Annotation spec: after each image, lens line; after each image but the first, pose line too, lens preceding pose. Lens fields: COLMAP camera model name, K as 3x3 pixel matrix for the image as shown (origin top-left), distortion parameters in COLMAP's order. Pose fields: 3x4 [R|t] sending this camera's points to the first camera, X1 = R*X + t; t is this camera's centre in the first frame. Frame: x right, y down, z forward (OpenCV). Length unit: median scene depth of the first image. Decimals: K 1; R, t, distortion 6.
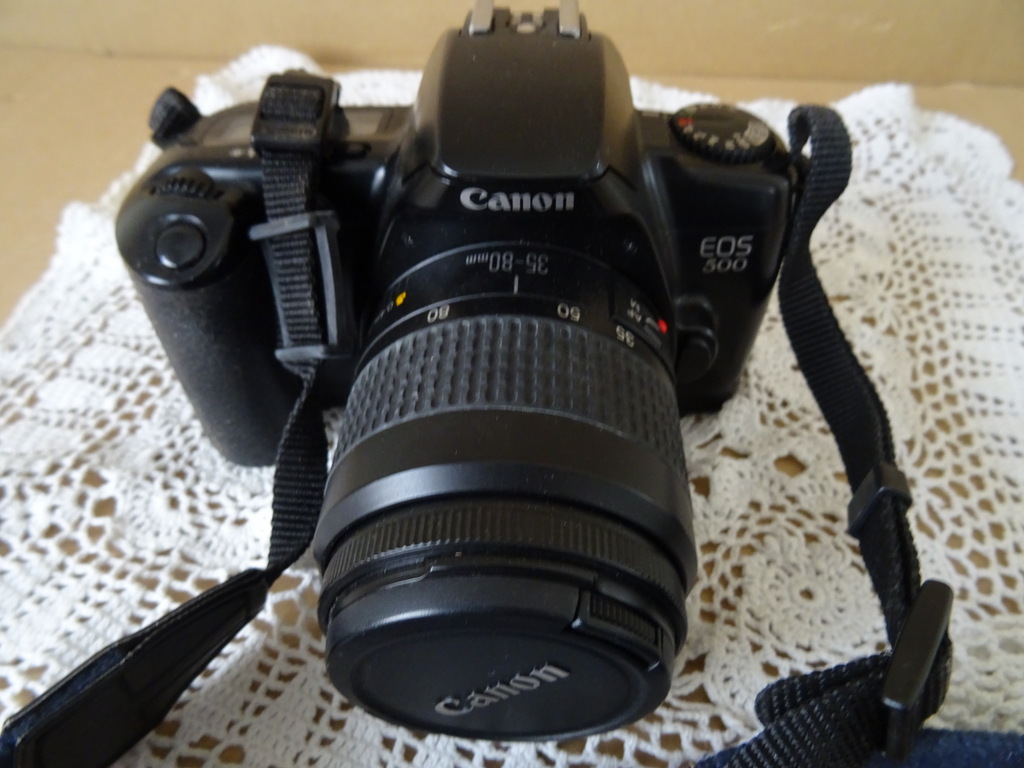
lens RADIAL K [[671.7, 0, 502.2], [0, 671.7, 386.1], [0, 0, 1]] dist [0.011200, 0.001598]
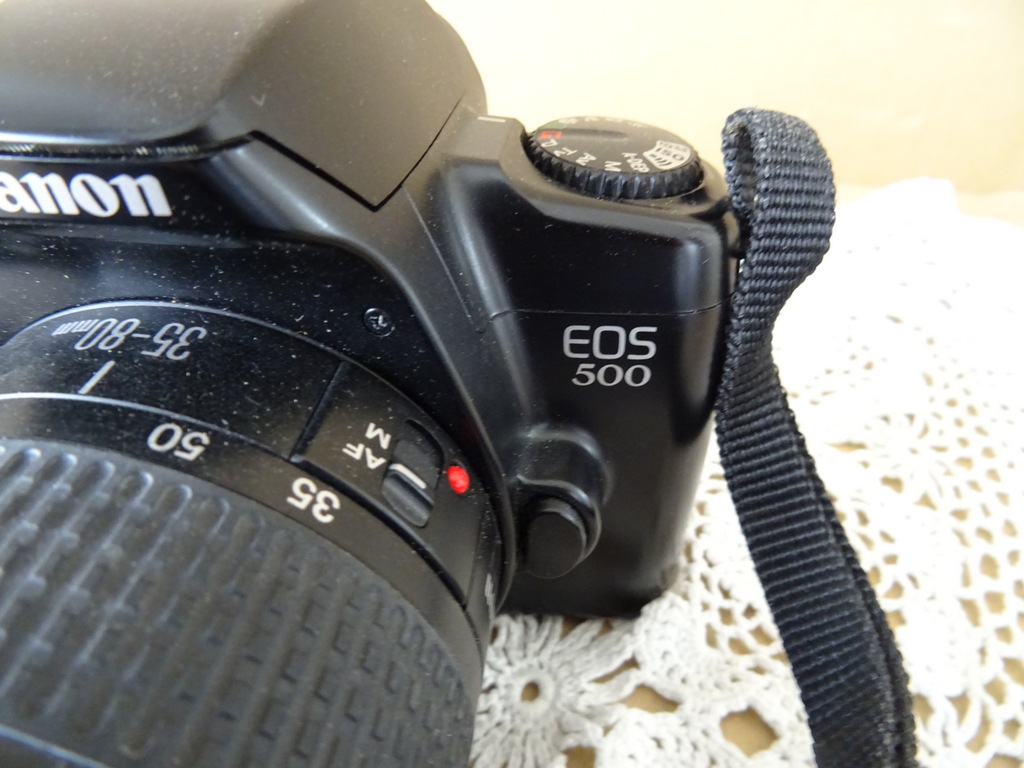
lens RADIAL K [[687.2, 0, 492.2], [0, 687.2, 409.3], [0, 0, 1]] dist [-0.005217, -0.006333]
pose [[0.996412, 0.056198, -0.063287, 0.238726], [-0.065117, 0.986683, -0.149055, -0.052569], [0.054067, 0.152641, 0.986802, 0.380514]]
